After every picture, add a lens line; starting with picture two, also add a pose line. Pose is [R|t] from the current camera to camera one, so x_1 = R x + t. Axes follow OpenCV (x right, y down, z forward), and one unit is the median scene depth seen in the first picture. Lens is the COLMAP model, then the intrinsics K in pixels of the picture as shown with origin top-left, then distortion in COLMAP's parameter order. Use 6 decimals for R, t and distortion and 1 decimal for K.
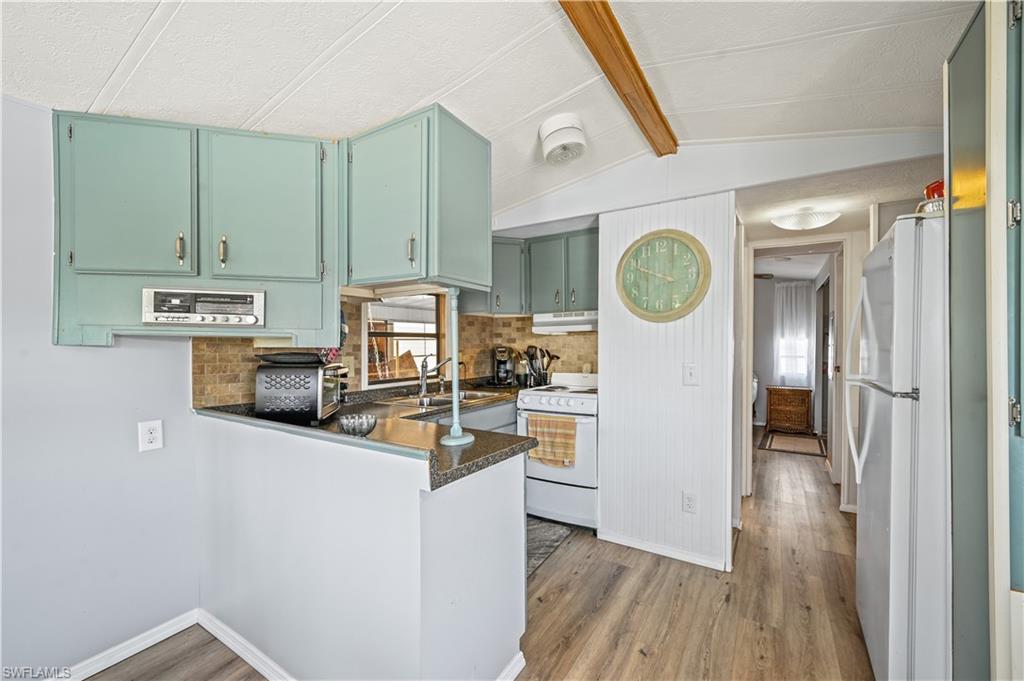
lens RADIAL K [[417.8, 0, 514.7], [0, 417.8, 344.8], [0, 0, 1]] dist [-0.002963, -0.000201]
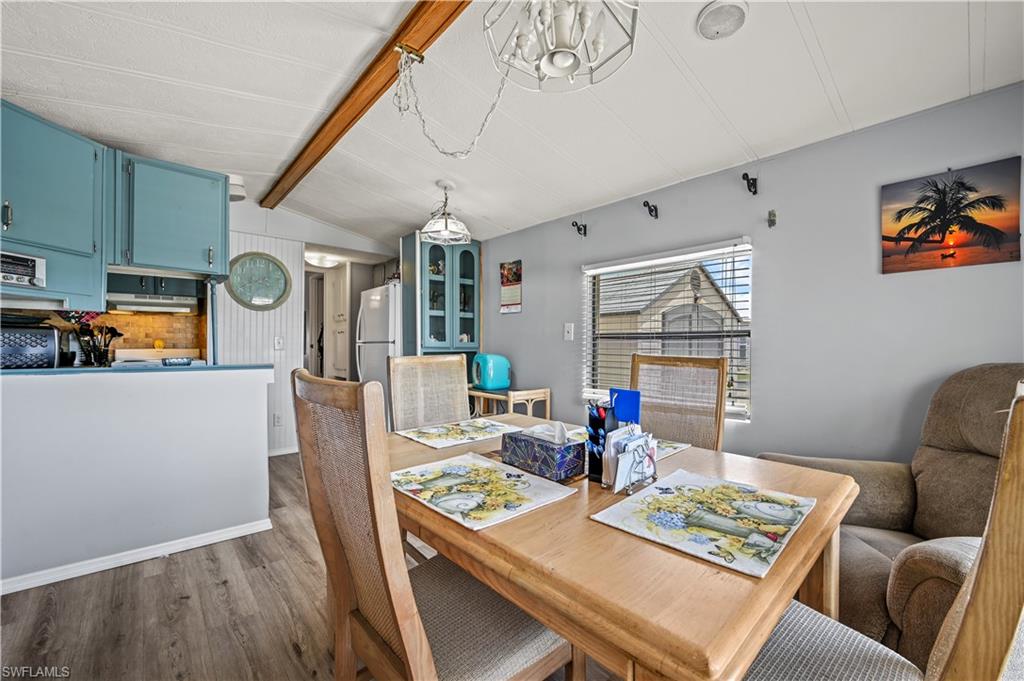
lens RADIAL K [[427.0, 0, 512.0], [0, 427.0, 340.5], [0, 0, 1]] dist [-0.001152, -0.000130]
pose [[0.299134, 0.013904, 0.954110, -0.940364], [-0.007939, 0.999895, -0.012083, 0.072995], [-0.954178, -0.003961, 0.299214, -0.409070]]
